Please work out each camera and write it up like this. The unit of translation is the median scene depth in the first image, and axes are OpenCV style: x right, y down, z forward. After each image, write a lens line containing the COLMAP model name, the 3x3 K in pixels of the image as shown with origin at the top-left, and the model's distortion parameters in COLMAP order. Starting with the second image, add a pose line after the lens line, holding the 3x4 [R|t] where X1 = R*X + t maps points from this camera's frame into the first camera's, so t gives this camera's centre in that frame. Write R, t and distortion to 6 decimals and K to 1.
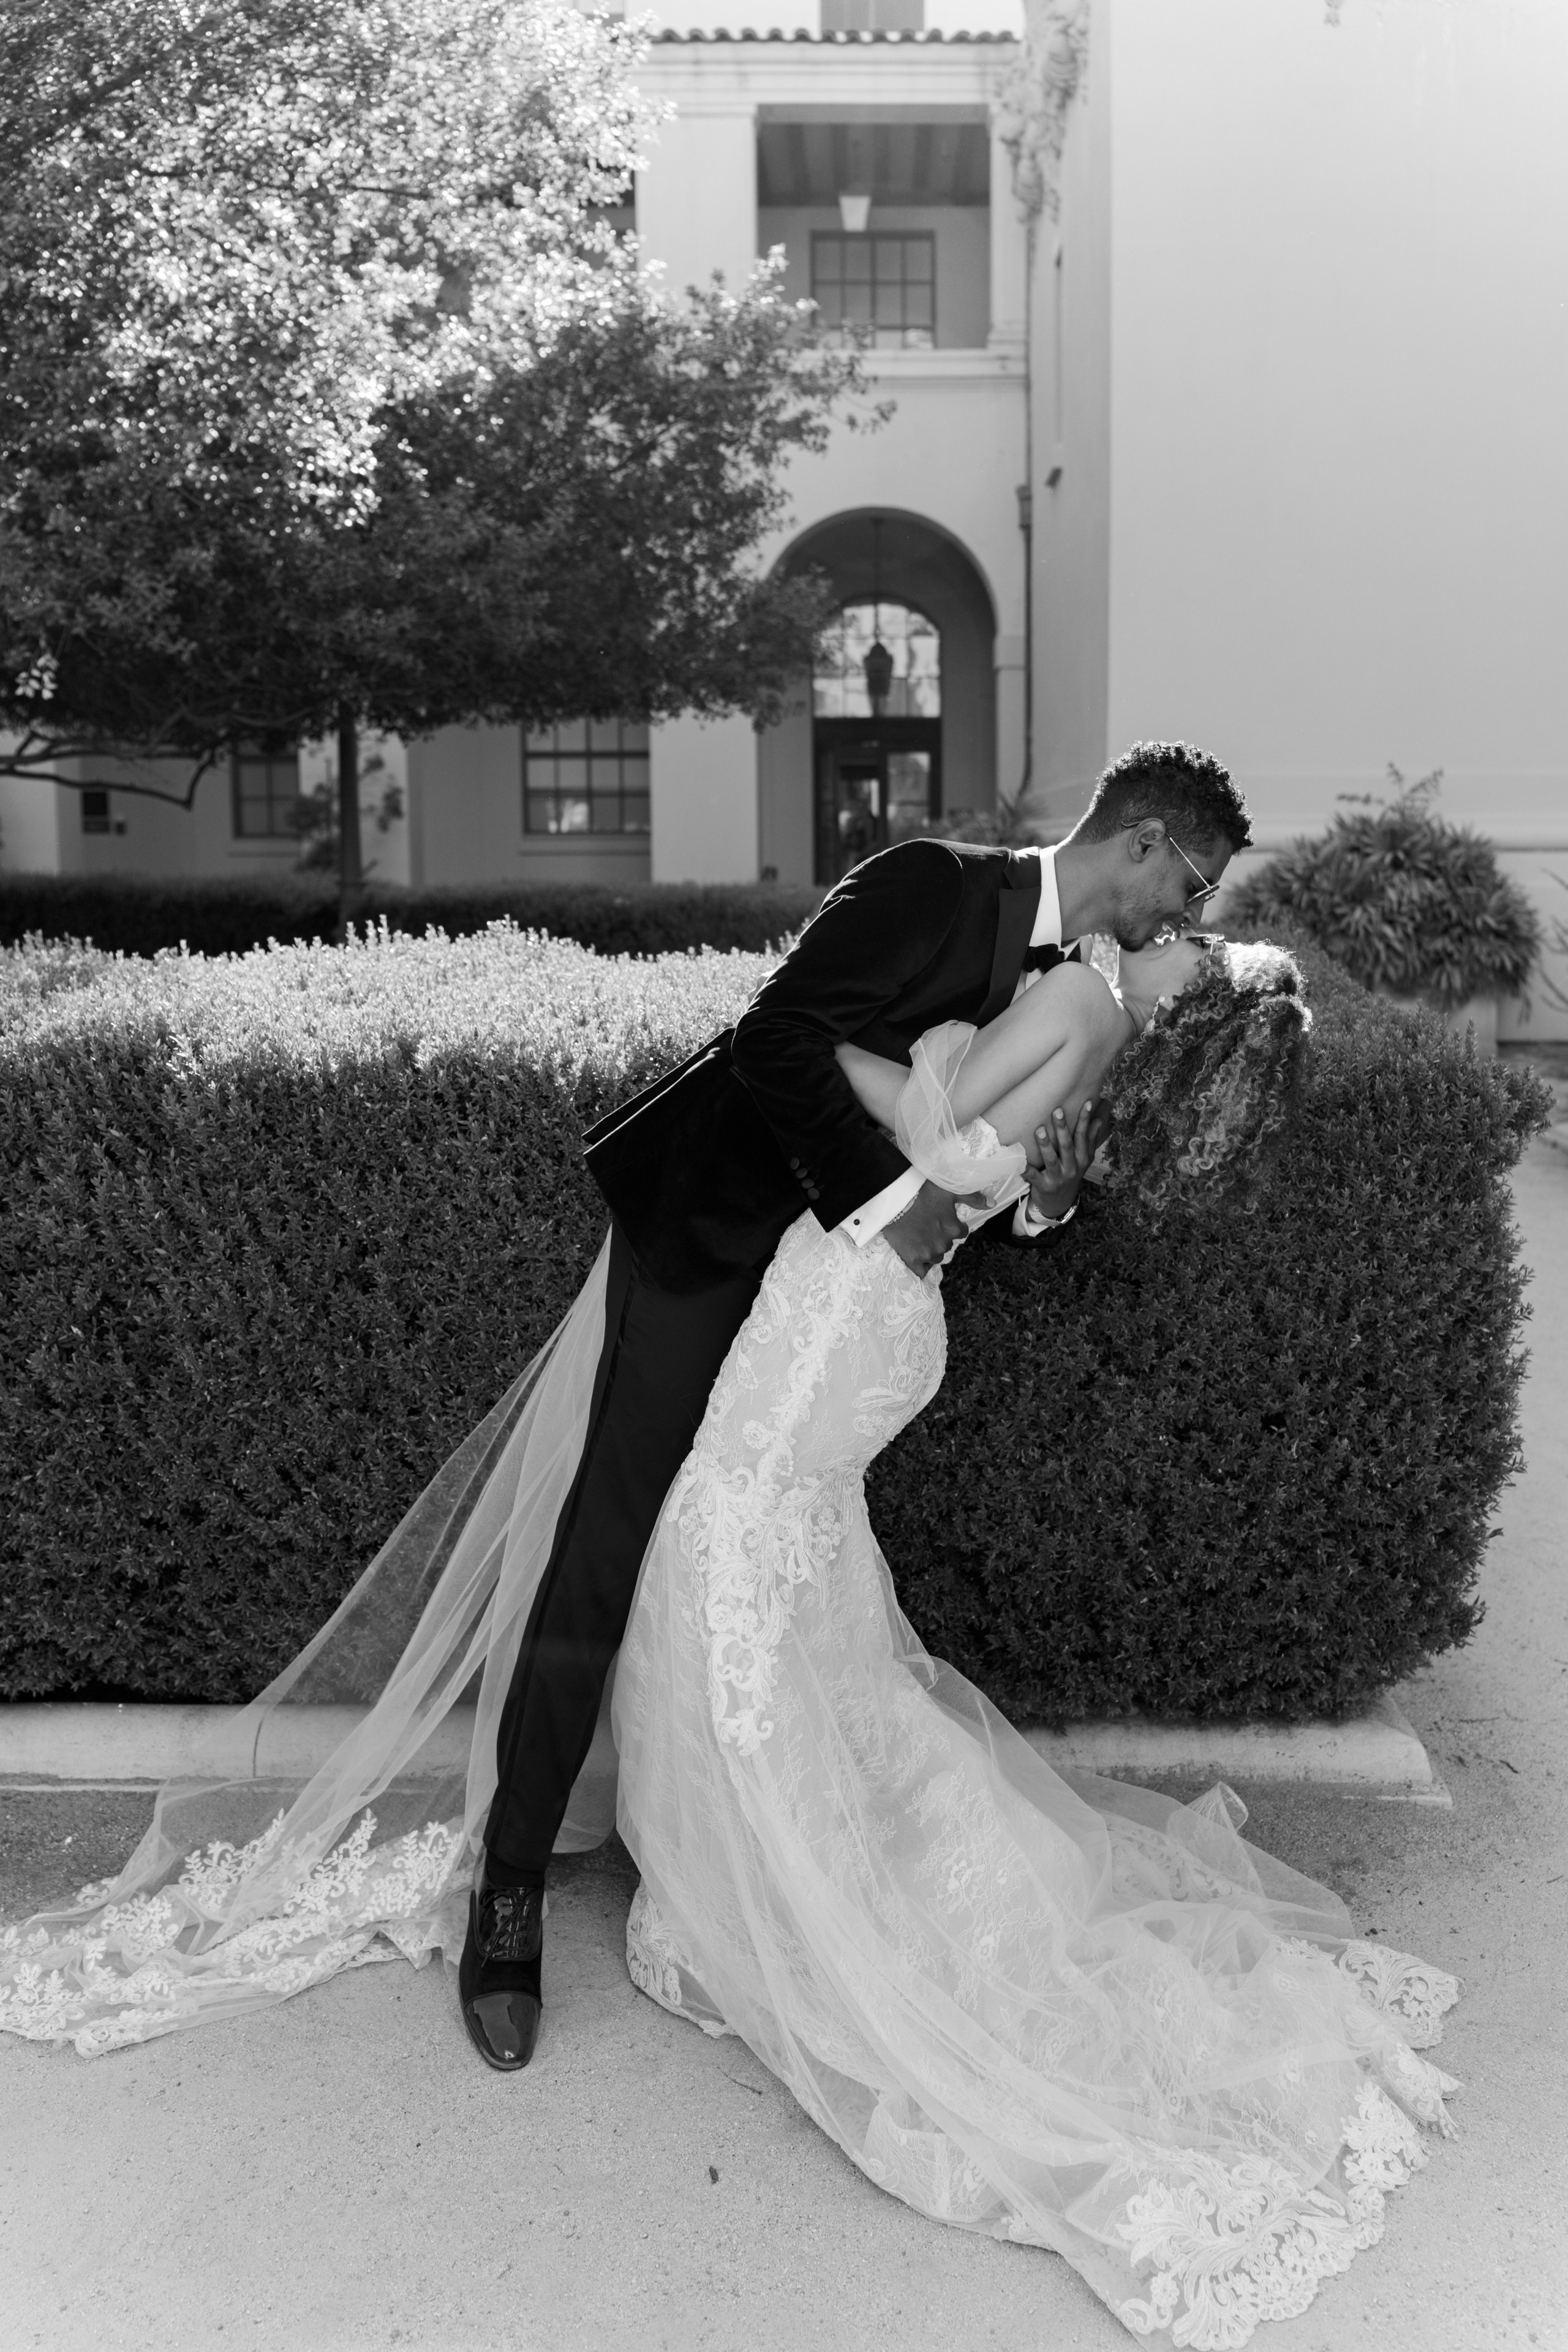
lens RADIAL K [[3474.9, 0, 785.7], [0, 3474.9, 1363.5], [0, 0, 1]] dist [-0.048217, -0.103385]
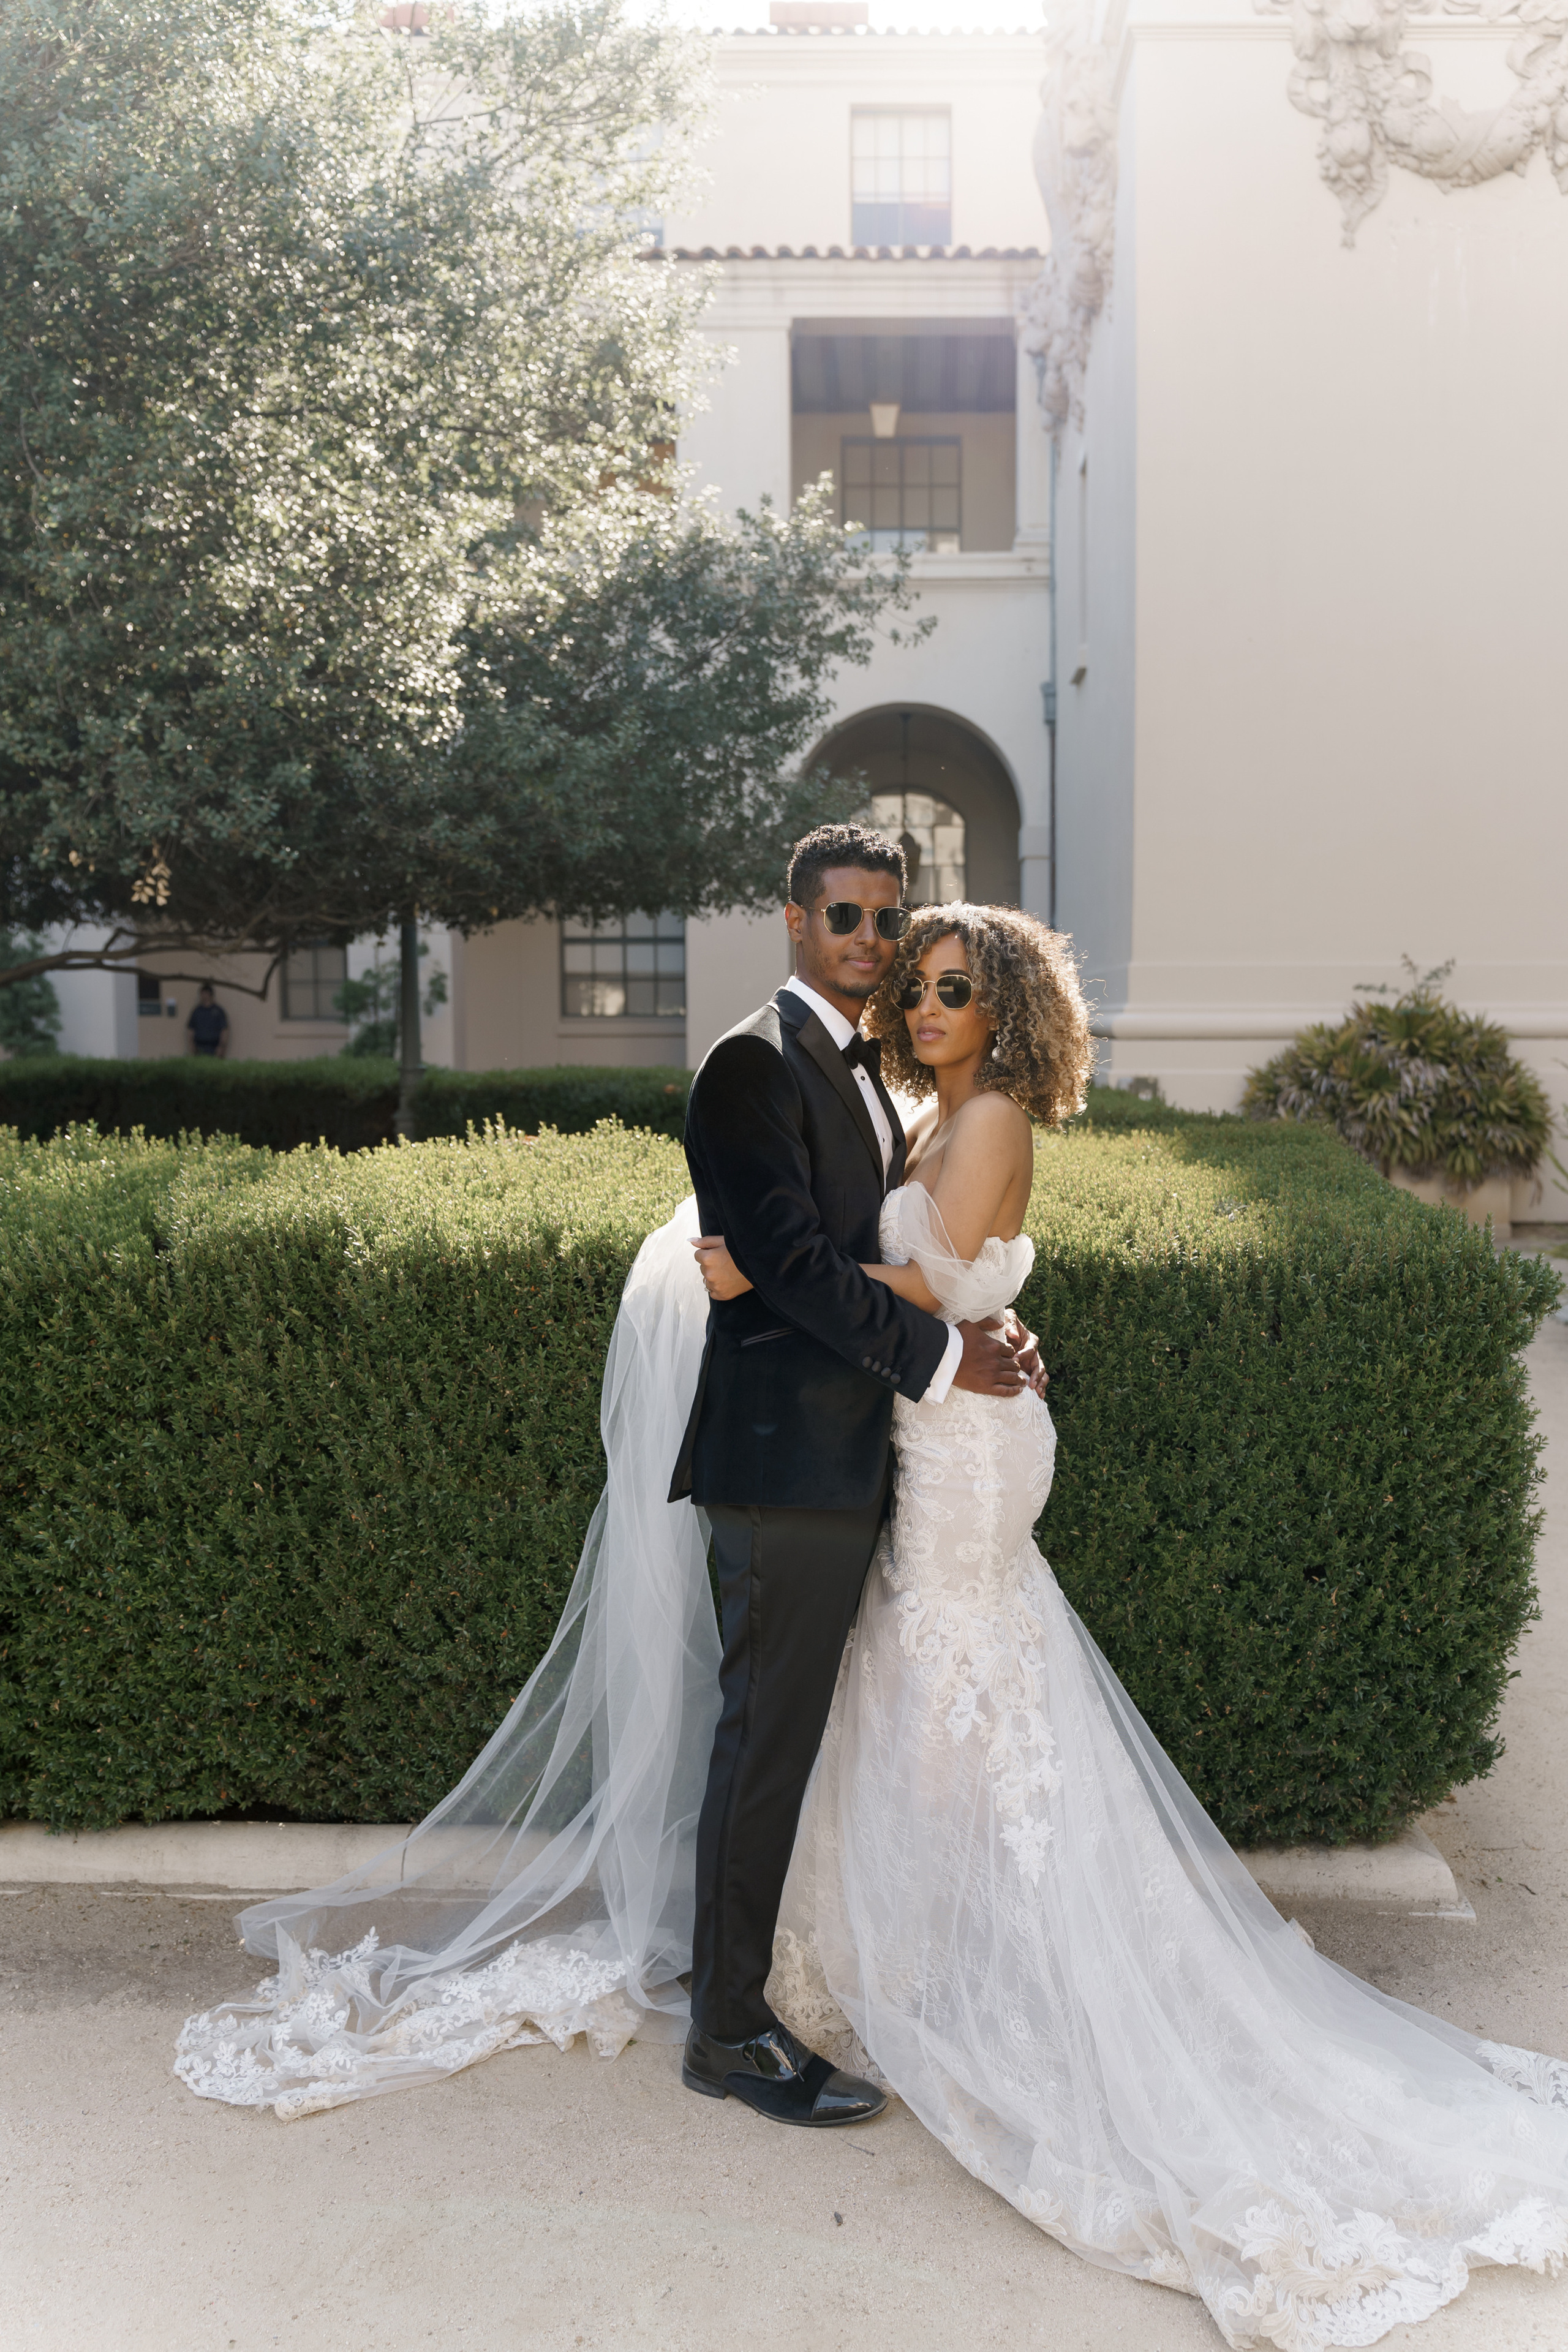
lens RADIAL K [[3474.9, 0, 785.7], [0, 3474.9, 1363.5], [0, 0, 1]] dist [-0.048217, -0.103385]
pose [[0.999986, 0.003494, -0.003953, -0.022275], [-0.003688, 0.998737, -0.050114, 0.005223], [0.003773, 0.050128, 0.998736, -0.104055]]
